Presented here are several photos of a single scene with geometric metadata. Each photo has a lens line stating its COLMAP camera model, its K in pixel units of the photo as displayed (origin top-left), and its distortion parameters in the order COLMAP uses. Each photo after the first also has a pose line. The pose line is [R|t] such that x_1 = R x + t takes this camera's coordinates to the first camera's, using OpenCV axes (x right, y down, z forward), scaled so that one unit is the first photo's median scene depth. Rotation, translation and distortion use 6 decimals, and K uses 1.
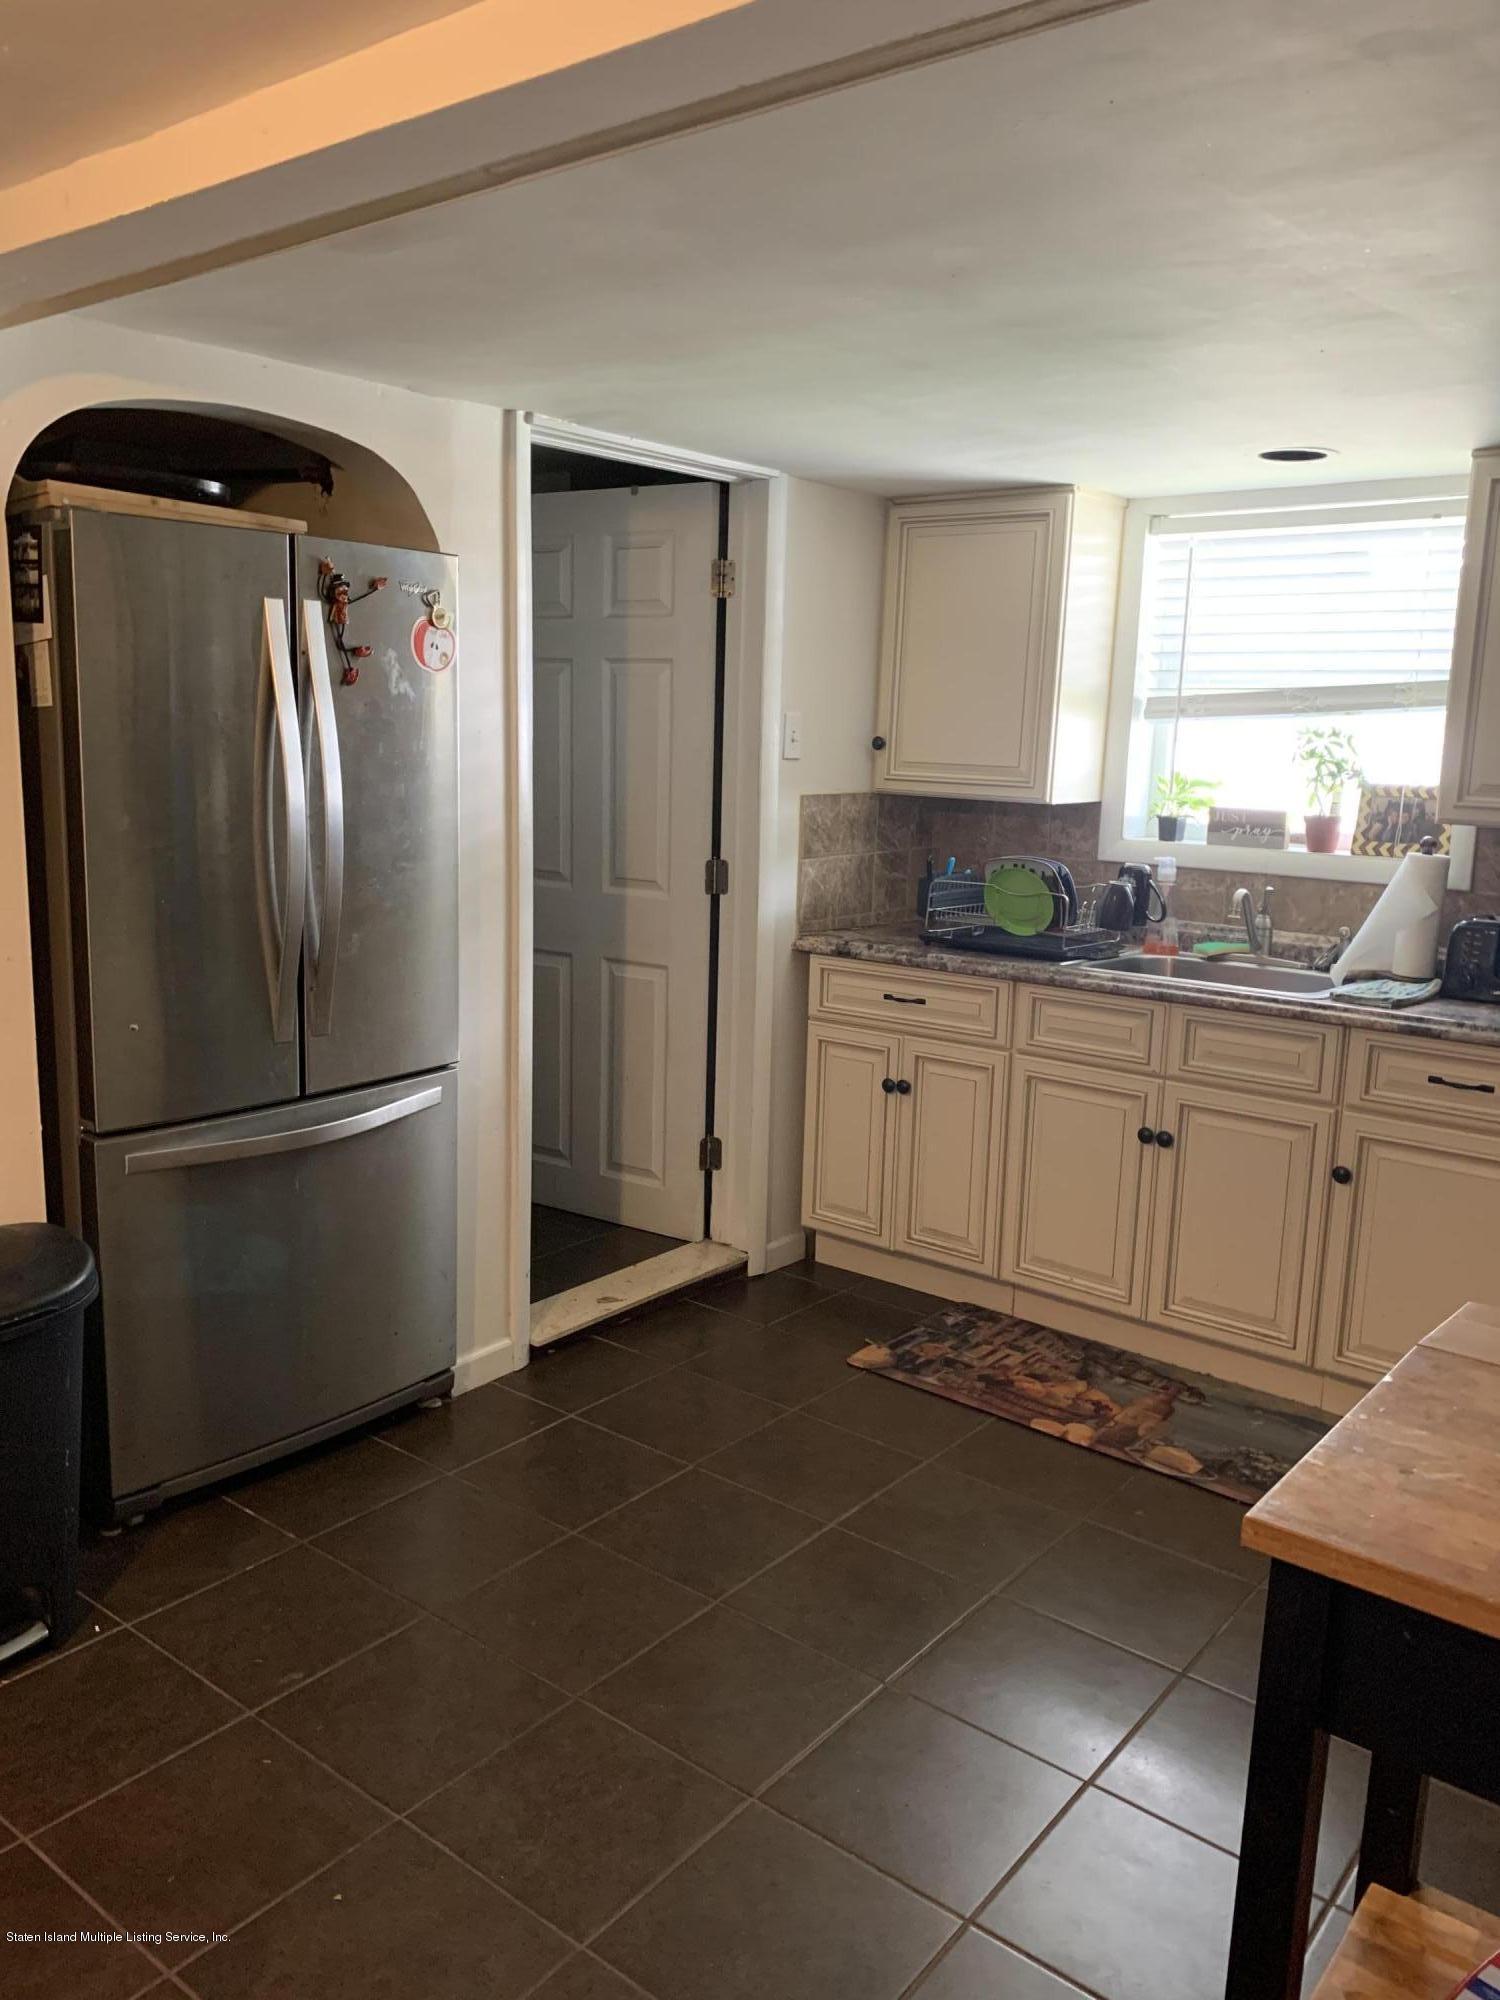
lens RADIAL K [[1501.4, 0, 736.2], [0, 1501.4, 1002.7], [0, 0, 1]] dist [-0.002874, -0.003439]
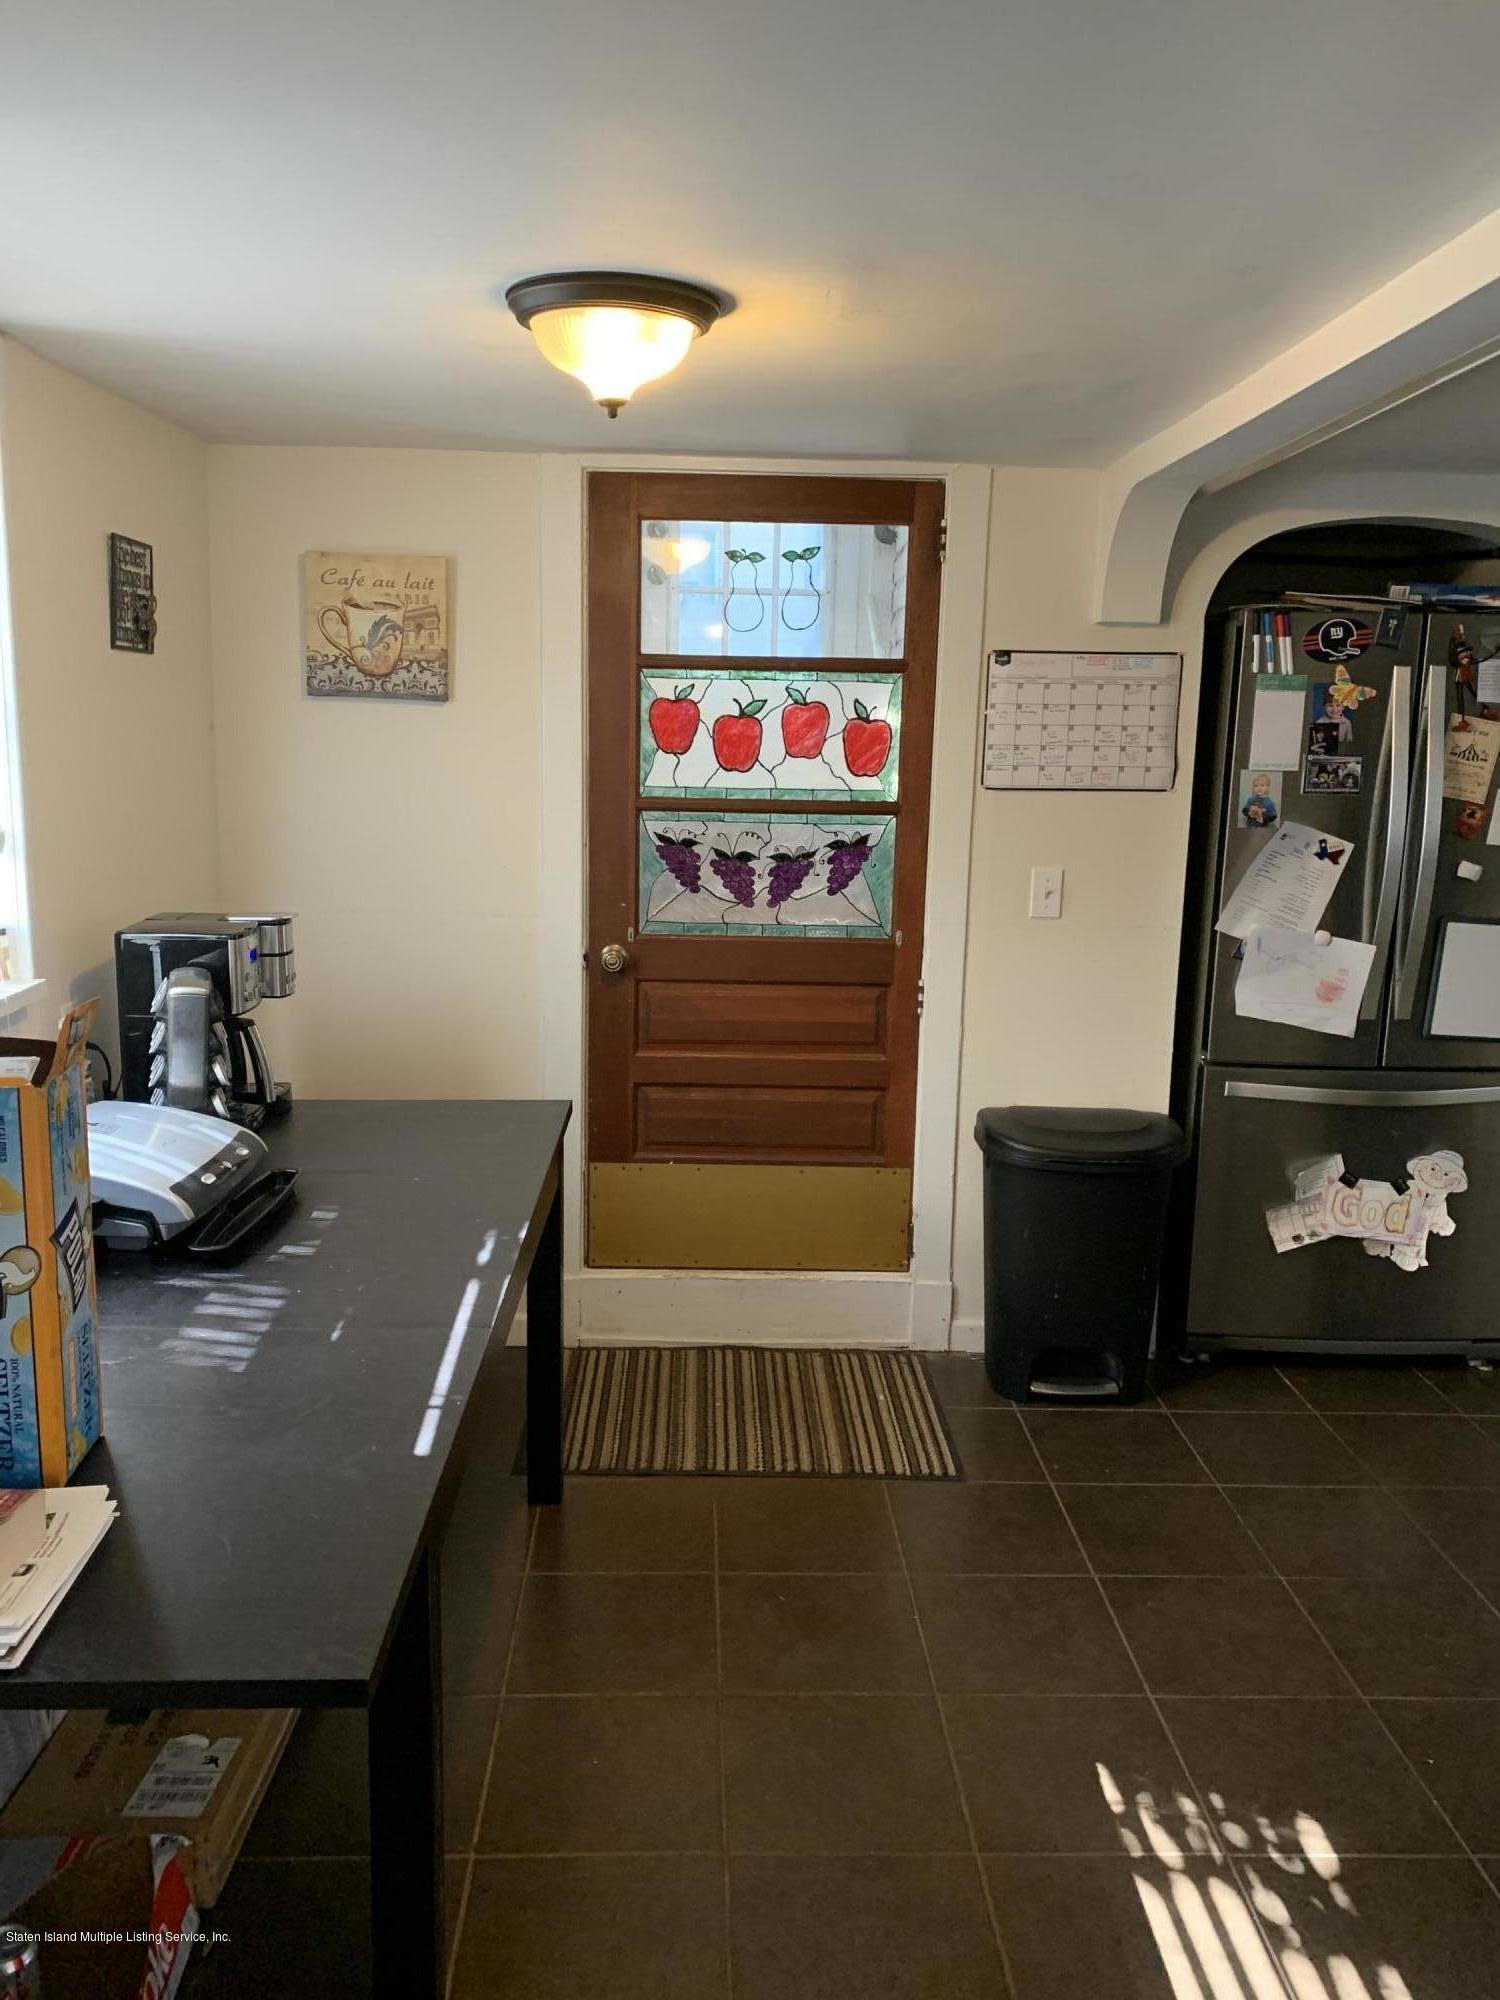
lens RADIAL K [[1501.4, 0, 747.4], [0, 1501.4, 999.9], [0, 0, 1]] dist [-0.002874, -0.003439]
pose [[0.653060, 0.126481, -0.746669, 0.144052], [-0.150695, 0.987941, 0.035548, 0.022073], [0.742161, 0.089304, 0.664245, -0.107545]]
